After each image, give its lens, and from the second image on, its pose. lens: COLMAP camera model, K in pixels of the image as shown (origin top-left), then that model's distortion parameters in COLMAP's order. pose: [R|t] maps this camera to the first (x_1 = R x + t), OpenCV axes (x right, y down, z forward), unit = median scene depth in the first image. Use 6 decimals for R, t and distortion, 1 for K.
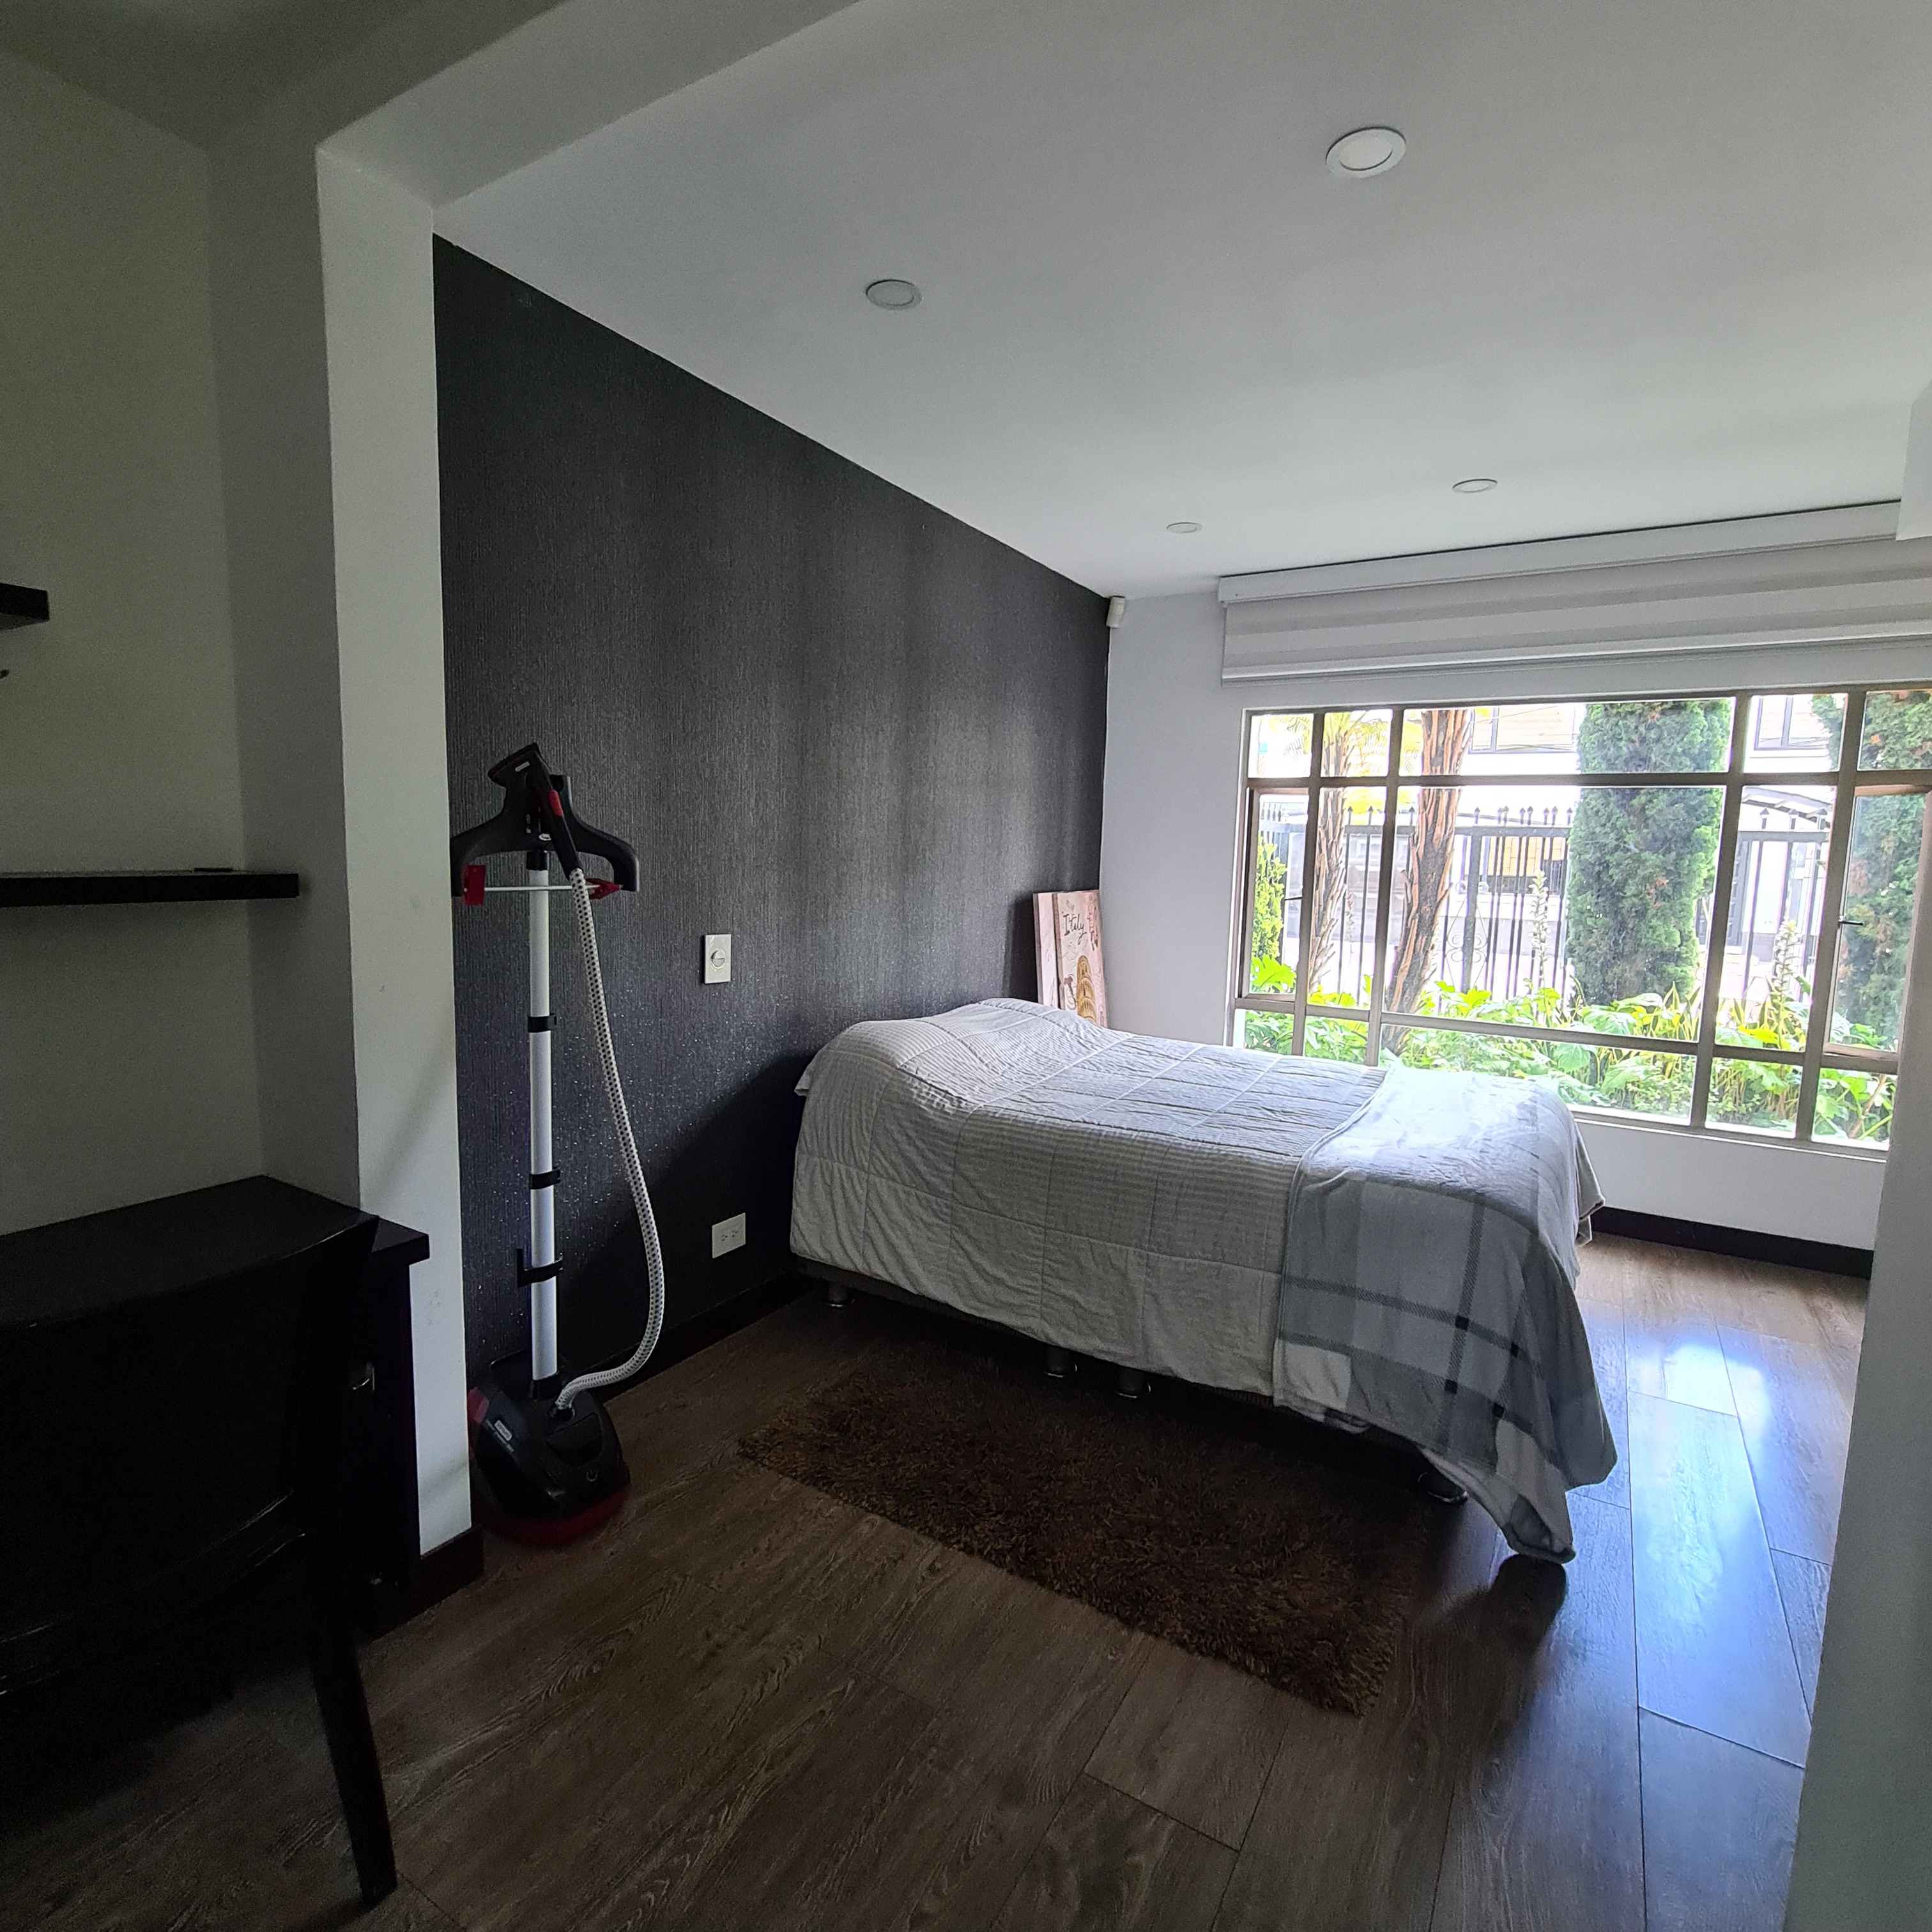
lens RADIAL K [[1057.0, 0, 970.6], [0, 1057.0, 970.1], [0, 0, 1]] dist [-0.004963, 0.002352]
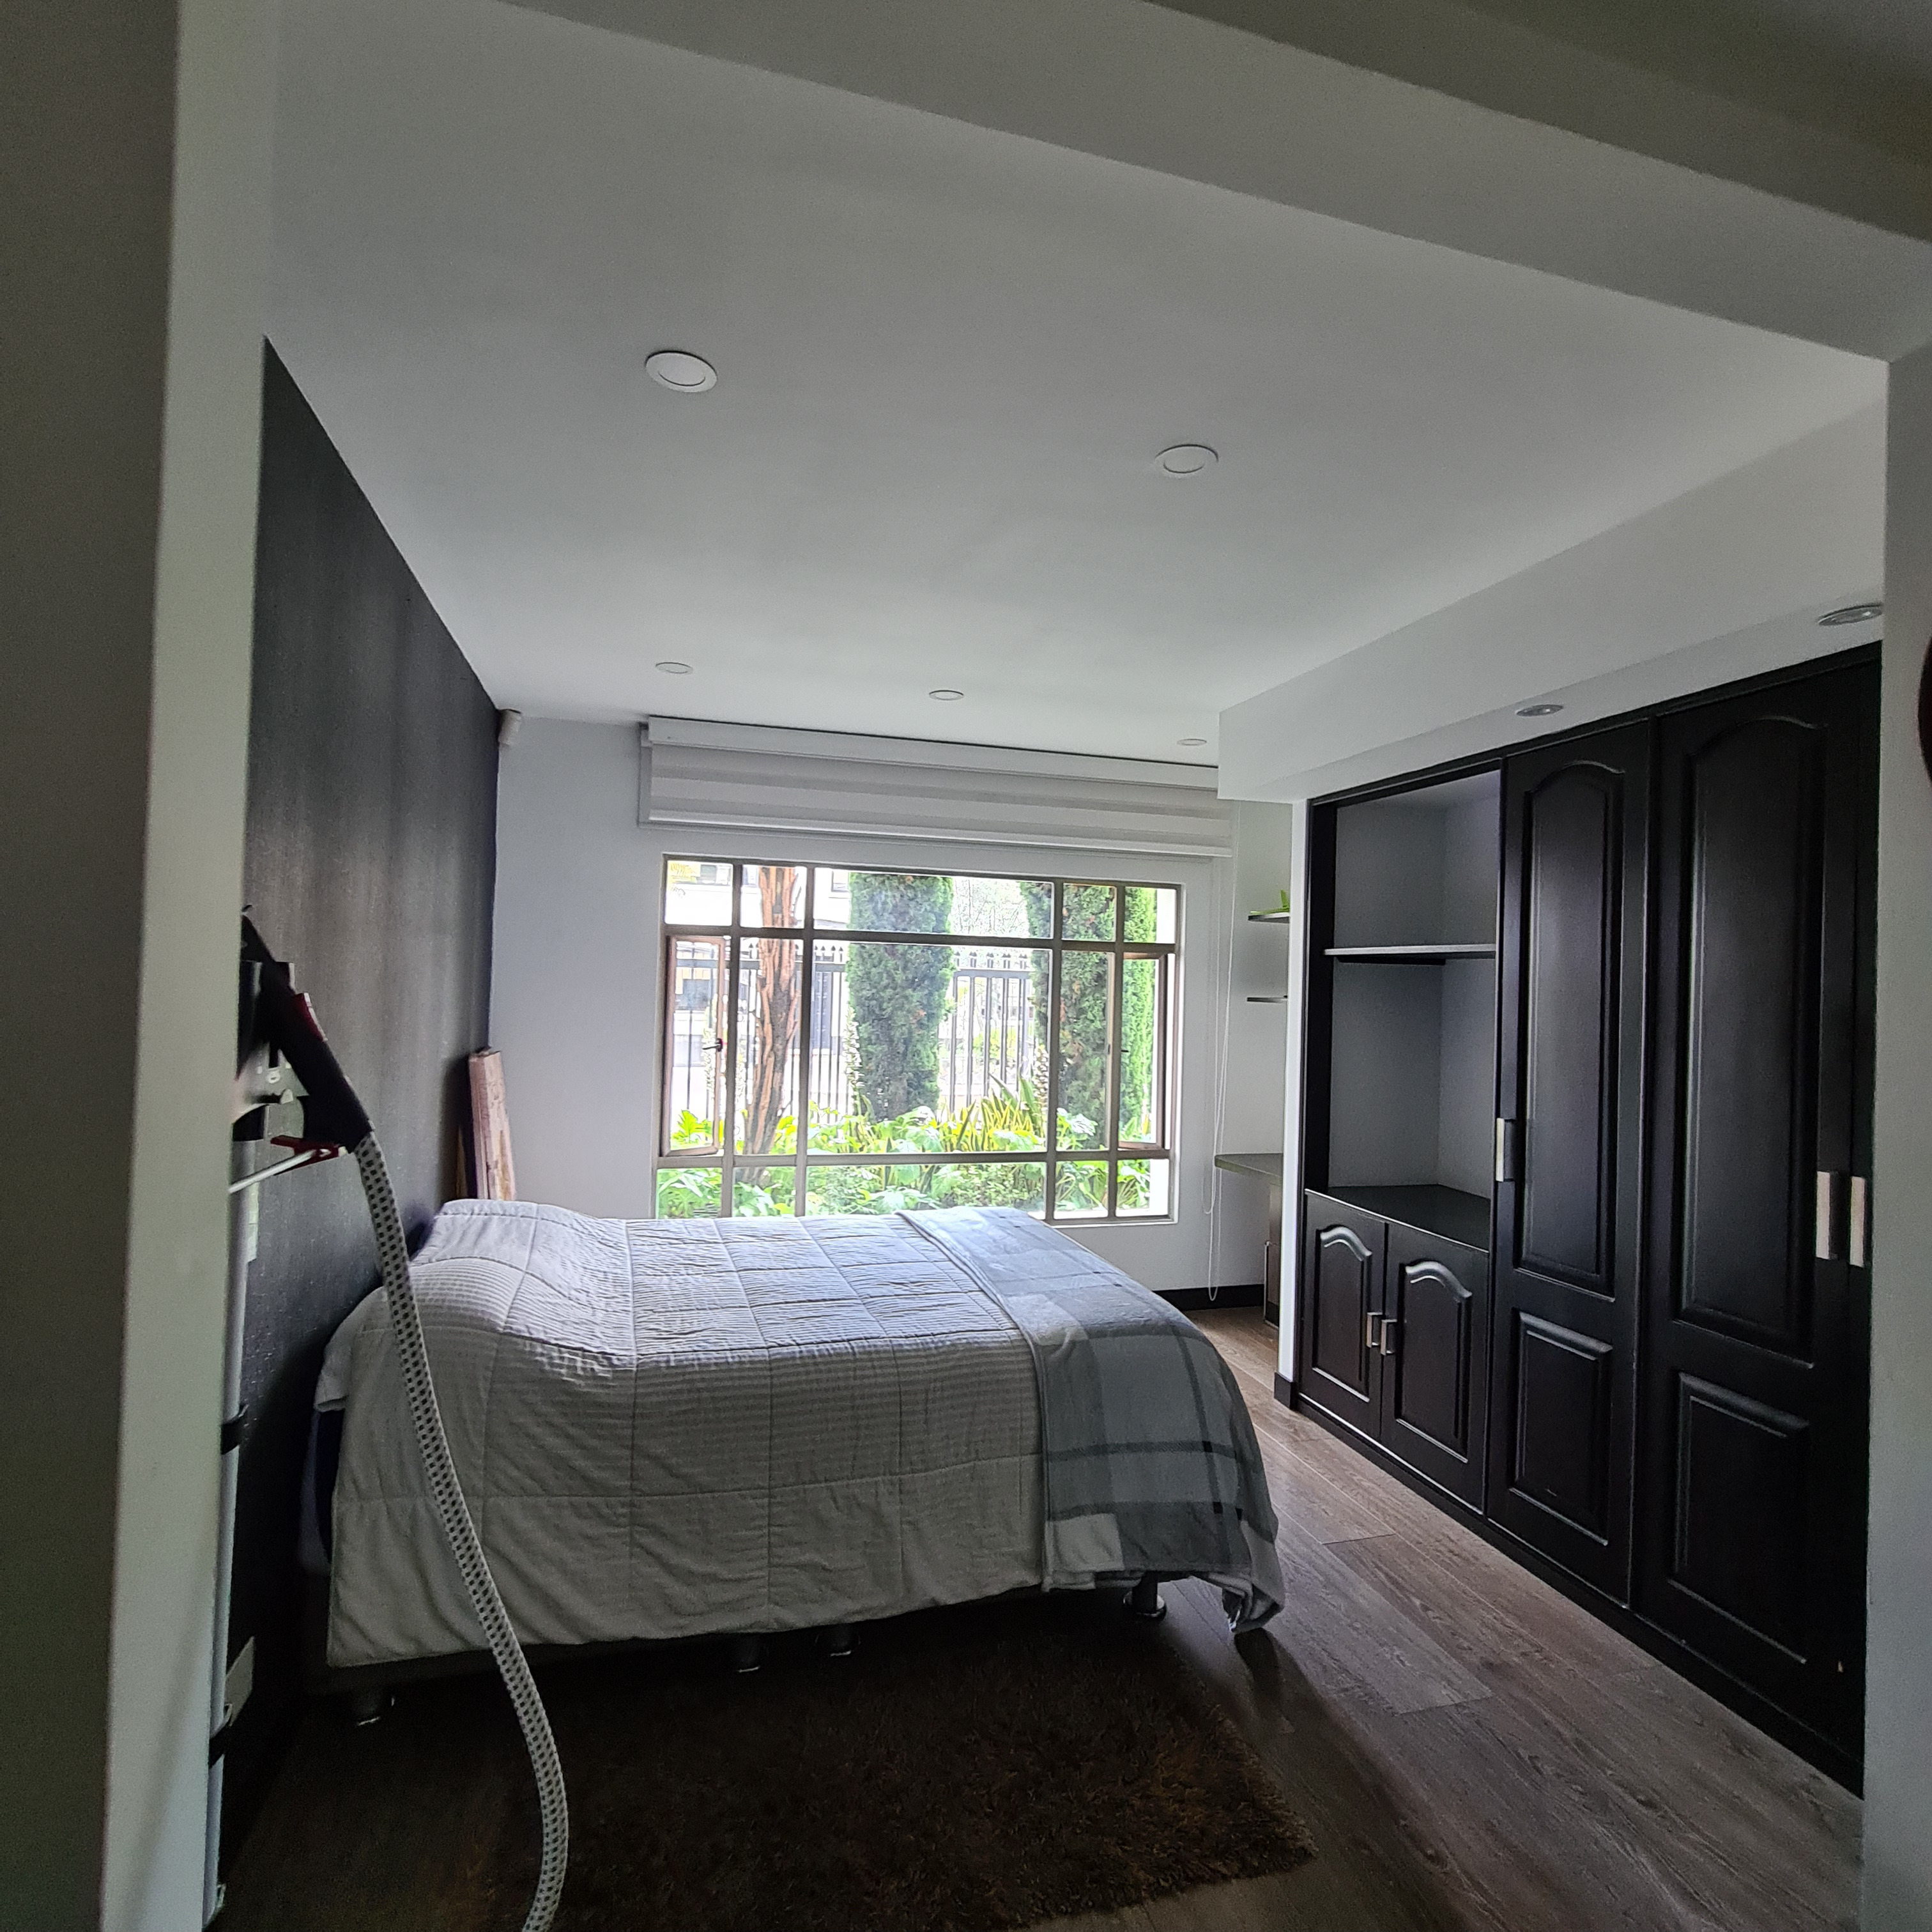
lens RADIAL K [[1057.0, 0, 962.6], [0, 1057.0, 969.0], [0, 0, 1]] dist [-0.004963, 0.002352]
pose [[0.685998, 0.003866, 0.727593, -0.412073], [0.072729, 0.994613, -0.073857, -0.086017], [-0.723960, 0.103583, 0.682021, 0.269442]]
